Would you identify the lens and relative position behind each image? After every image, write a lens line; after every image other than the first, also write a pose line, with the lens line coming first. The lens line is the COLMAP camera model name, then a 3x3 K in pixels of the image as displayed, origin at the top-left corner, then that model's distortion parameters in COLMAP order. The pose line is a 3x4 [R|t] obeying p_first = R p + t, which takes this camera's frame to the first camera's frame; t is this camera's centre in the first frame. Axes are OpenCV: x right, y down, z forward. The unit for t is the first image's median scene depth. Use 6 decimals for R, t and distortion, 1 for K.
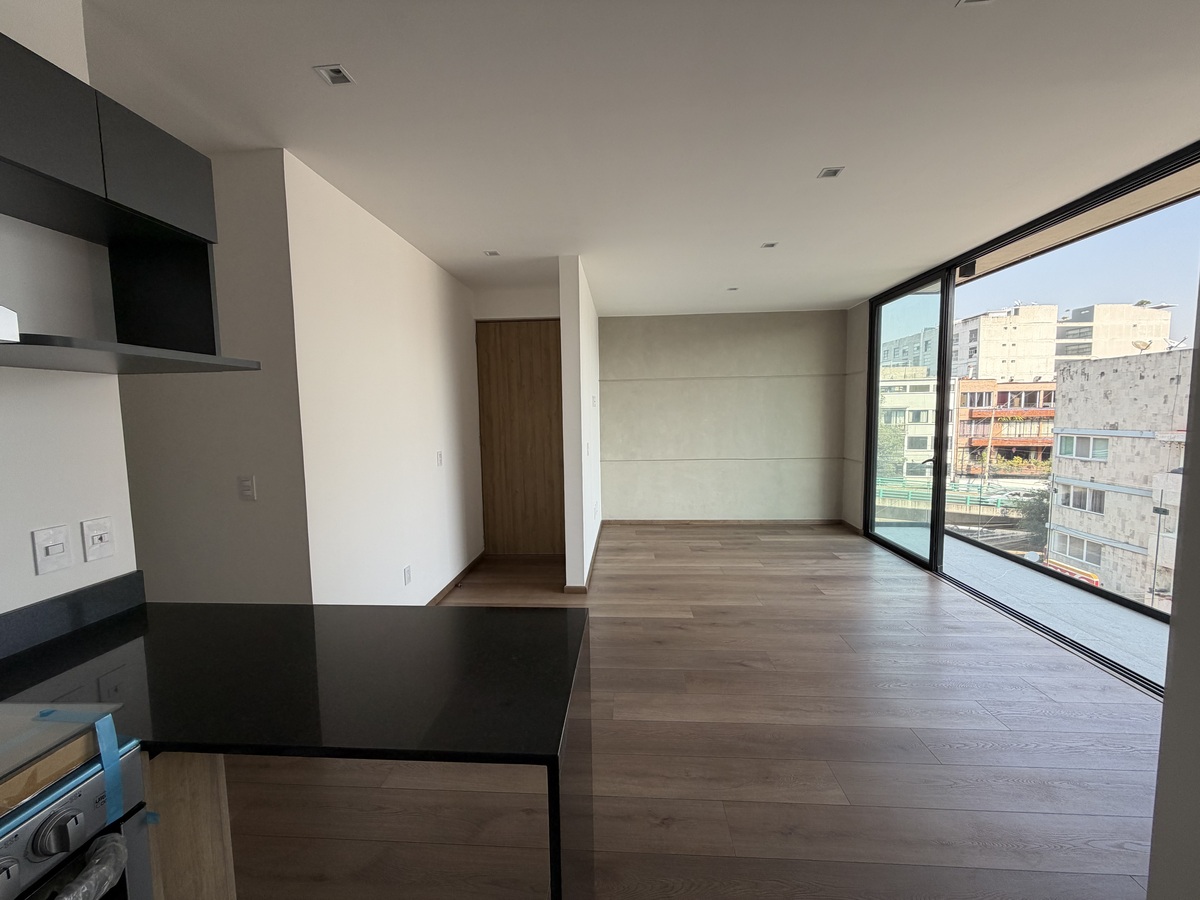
lens RADIAL K [[477.3, 0, 596.7], [0, 477.3, 451.0], [0, 0, 1]] dist [0.000787, 0.000164]
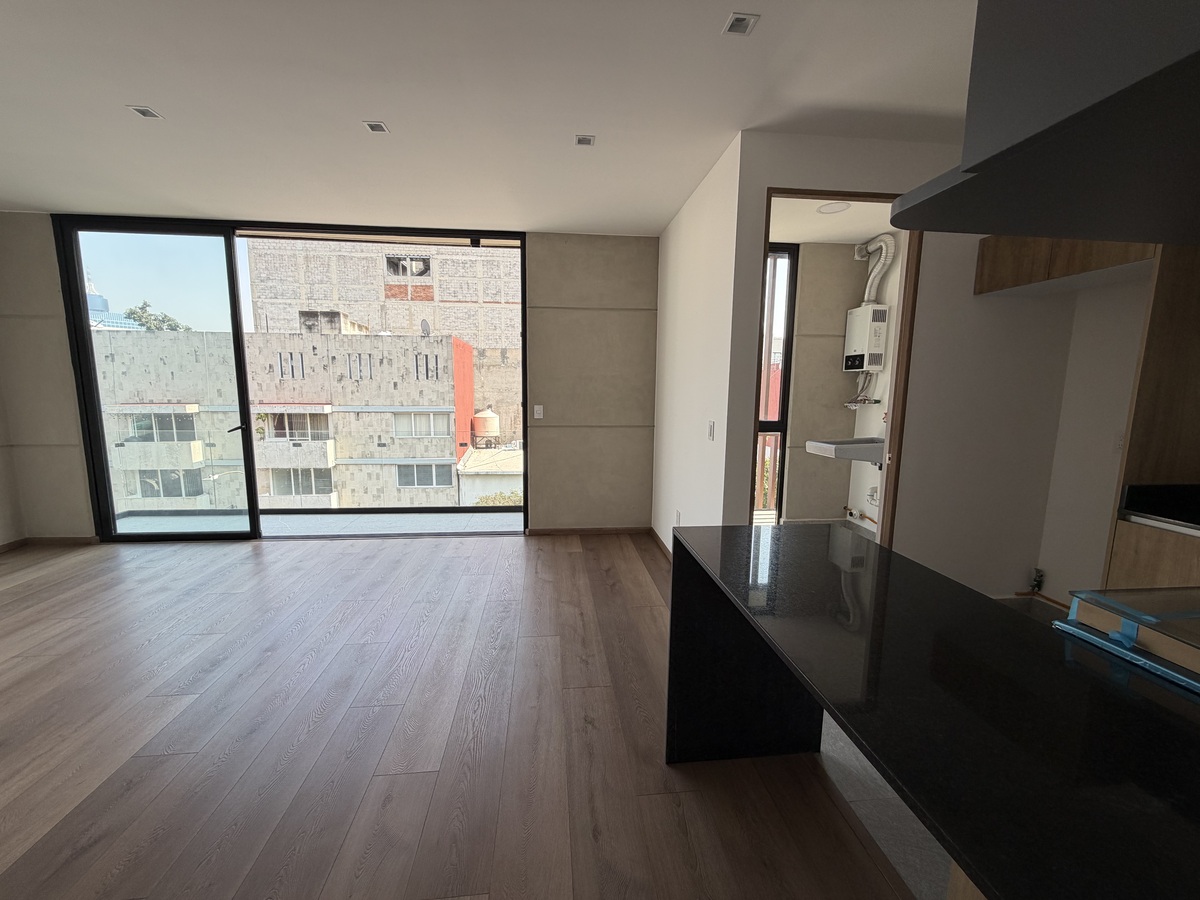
lens RADIAL K [[477.3, 0, 596.7], [0, 477.3, 451.0], [0, 0, 1]] dist [0.000787, 0.000164]
pose [[-0.171381, -0.119132, 0.977975, -0.483040], [0.072403, 0.988455, 0.133097, -0.012321], [-0.982541, 0.093618, -0.160777, 0.583980]]
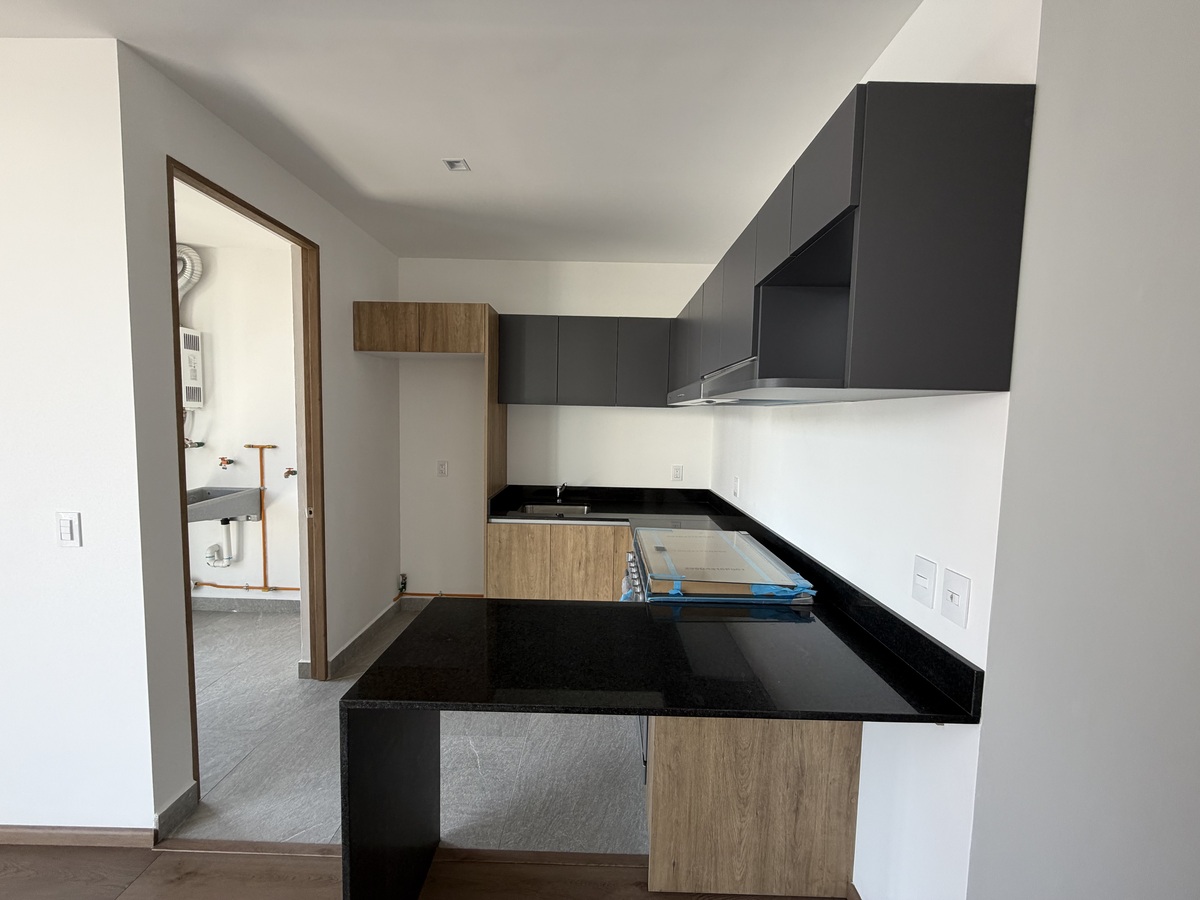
lens RADIAL K [[477.3, 0, 596.7], [0, 477.3, 451.0], [0, 0, 1]] dist [0.000787, 0.000164]
pose [[-0.998338, 0.000577, -0.057623, -0.162523], [-0.008388, 0.987847, 0.155205, -0.077924], [0.057012, 0.155431, -0.986200, 0.733895]]
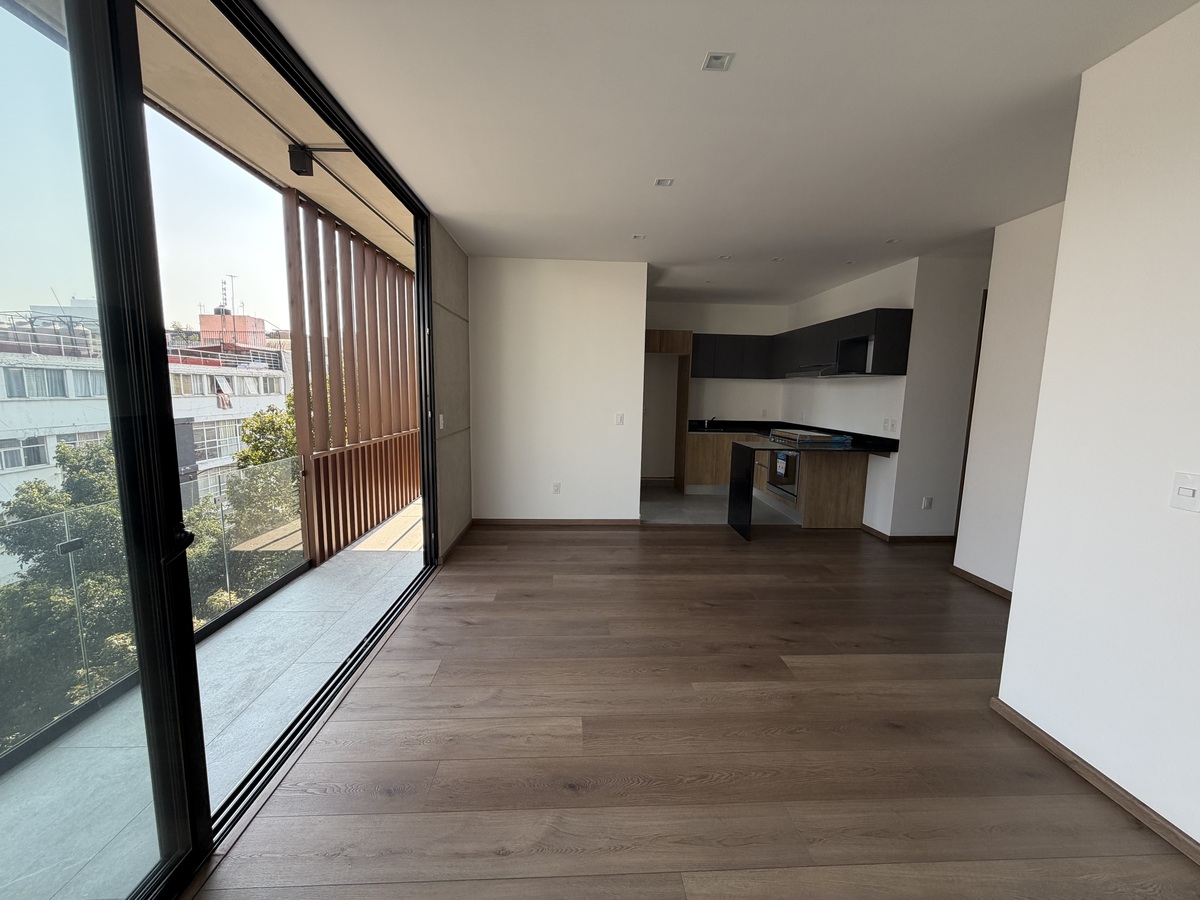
lens RADIAL K [[477.3, 0, 596.7], [0, 477.3, 451.0], [0, 0, 1]] dist [0.000787, 0.000164]
pose [[-0.992598, 0.014298, -0.120603, 0.610004], [-0.011327, 0.977818, 0.209148, -0.134507], [0.120918, 0.208966, -0.970419, 1.713708]]
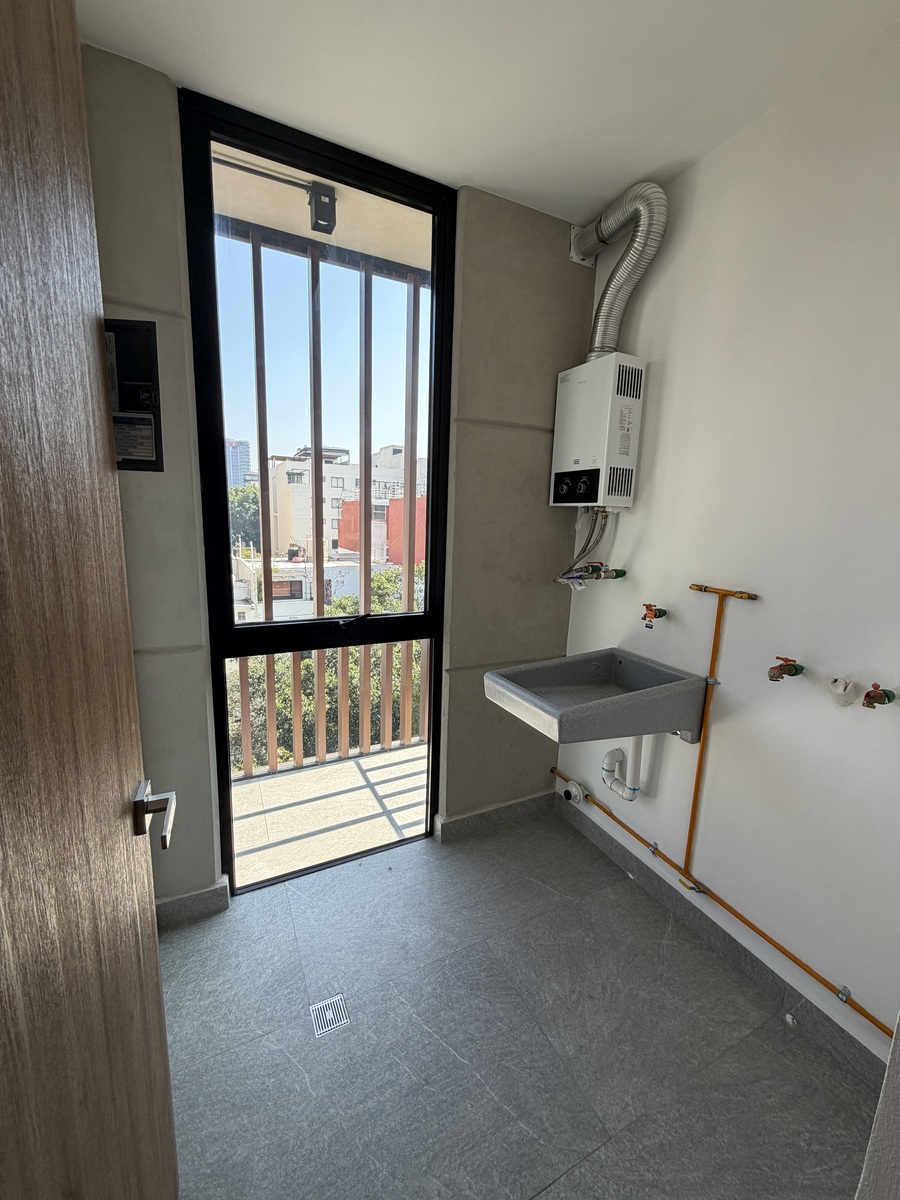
lens RADIAL K [[477.3, 0, 448.9], [0, 477.3, 596.9], [0, 0, 1]] dist [0.000787, 0.000164]
pose [[-0.511603, -0.148005, 0.846379, 0.264564], [0.047815, 0.978622, 0.200032, -0.020146], [-0.857891, 0.142807, -0.493589, 0.103511]]
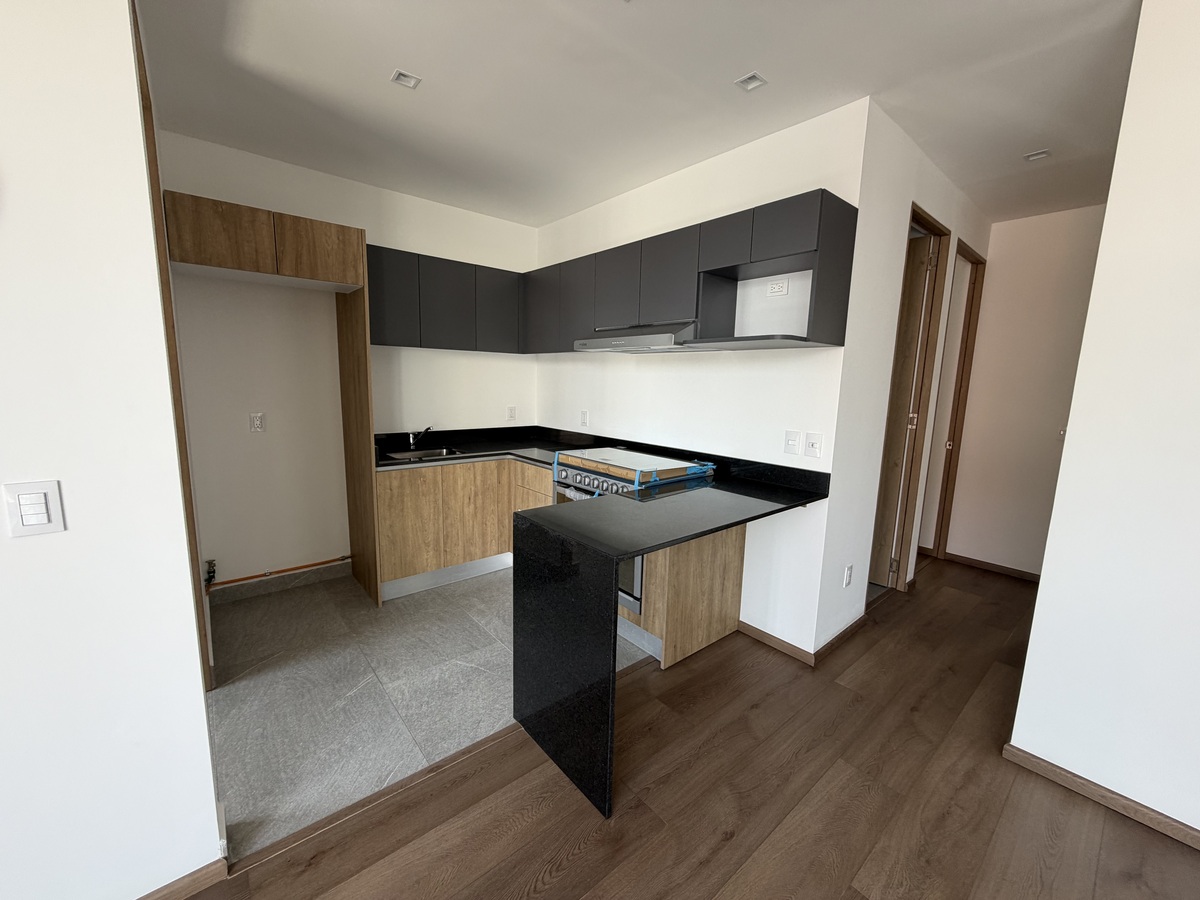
lens RADIAL K [[477.3, 0, 596.7], [0, 477.3, 451.0], [0, 0, 1]] dist [0.000787, 0.000164]
pose [[-0.720158, 0.103978, -0.685974, 0.299362], [-0.068351, 0.973264, 0.219282, -0.050315], [0.690435, 0.204805, -0.693797, 0.703754]]
